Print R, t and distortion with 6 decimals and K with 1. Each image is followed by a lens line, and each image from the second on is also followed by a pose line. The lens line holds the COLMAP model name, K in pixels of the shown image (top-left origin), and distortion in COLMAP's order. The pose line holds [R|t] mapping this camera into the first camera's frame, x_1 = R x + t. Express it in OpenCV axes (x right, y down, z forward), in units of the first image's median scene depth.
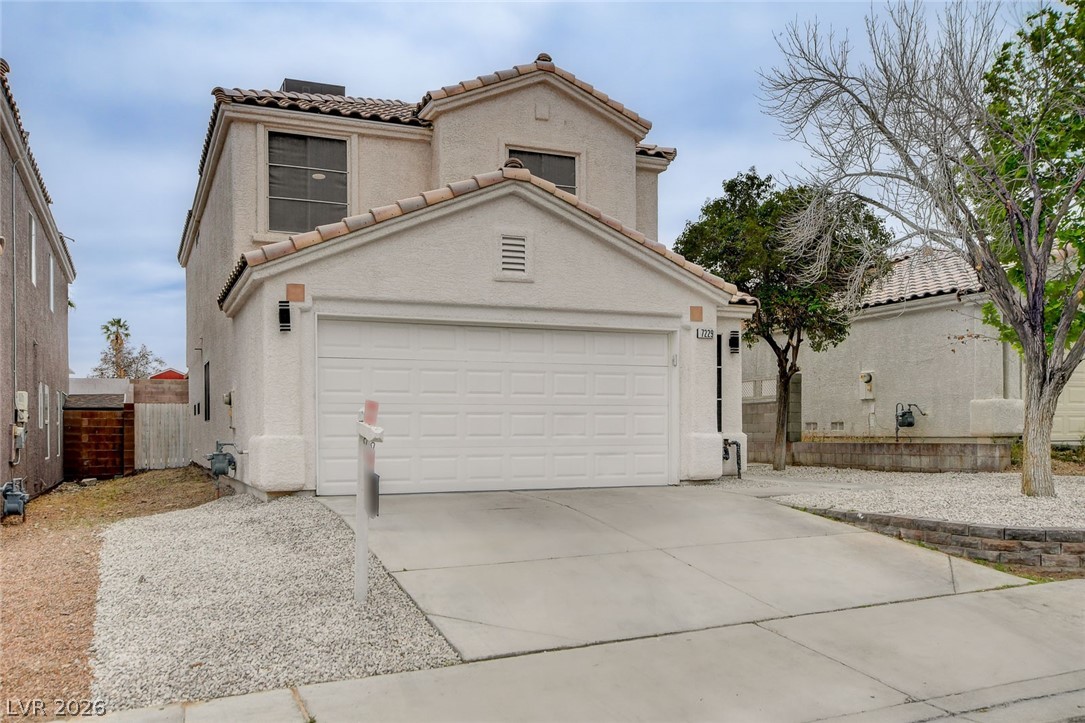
lens RADIAL K [[956.8, 0, 542.5], [0, 956.8, 361.5], [0, 0, 1]] dist [0.008724, 0.017926]
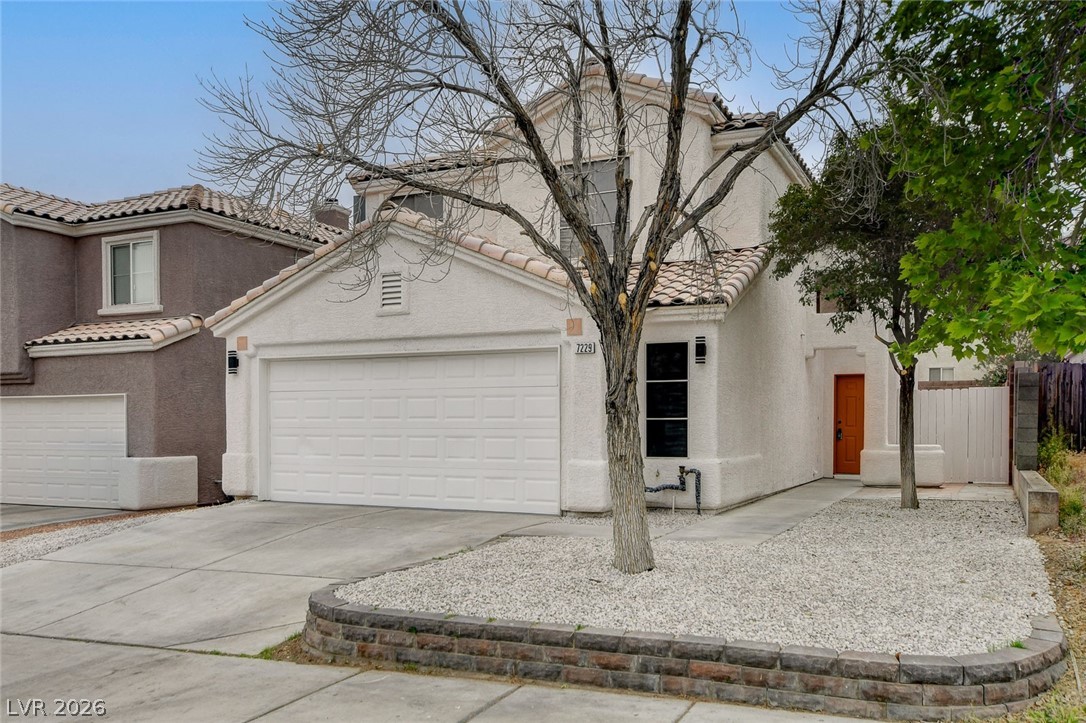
lens RADIAL K [[957.6, 0, 543.0], [0, 957.6, 361.5], [0, 0, 1]] dist [0.008724, 0.017926]
pose [[0.639353, -0.044087, -0.767649, 0.840528], [0.052754, 0.998518, -0.013409, -0.007002], [0.767102, -0.031923, 0.640731, 0.402817]]
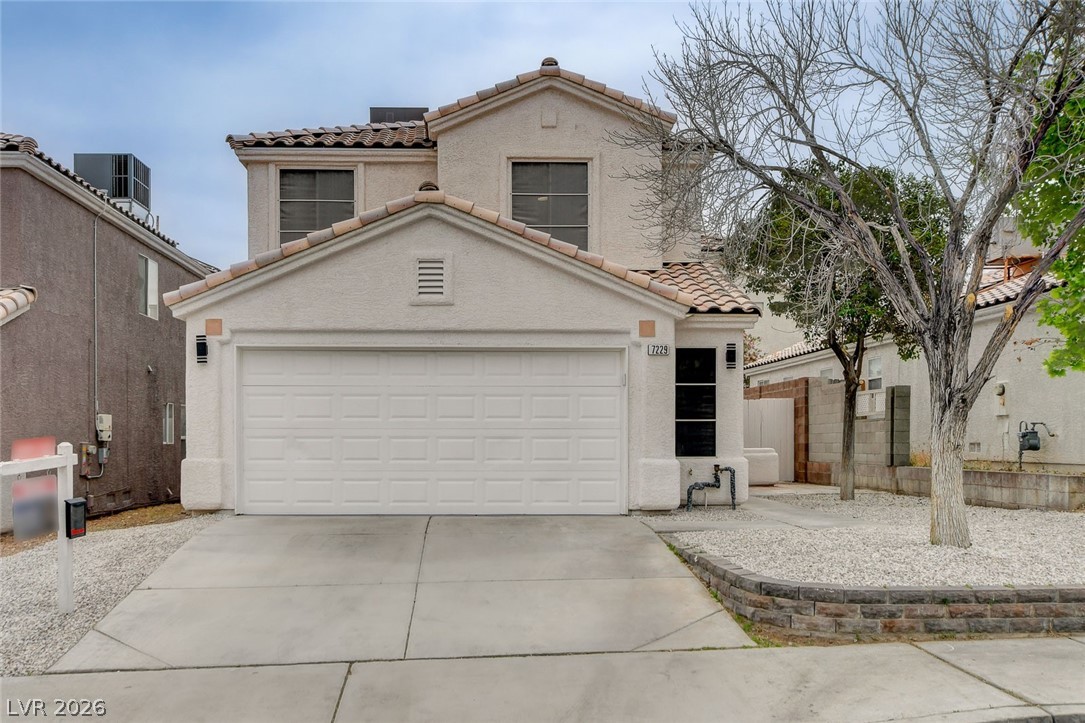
lens RADIAL K [[1022.1, 0, 502.1], [0, 1022.1, 364.9], [0, 0, 1]] dist [0.004942, 0.030663]
pose [[0.926767, -0.021639, -0.375014, 0.402369], [0.021907, 0.999754, -0.003552, -0.014870], [0.374998, -0.004924, 0.927013, 0.040321]]
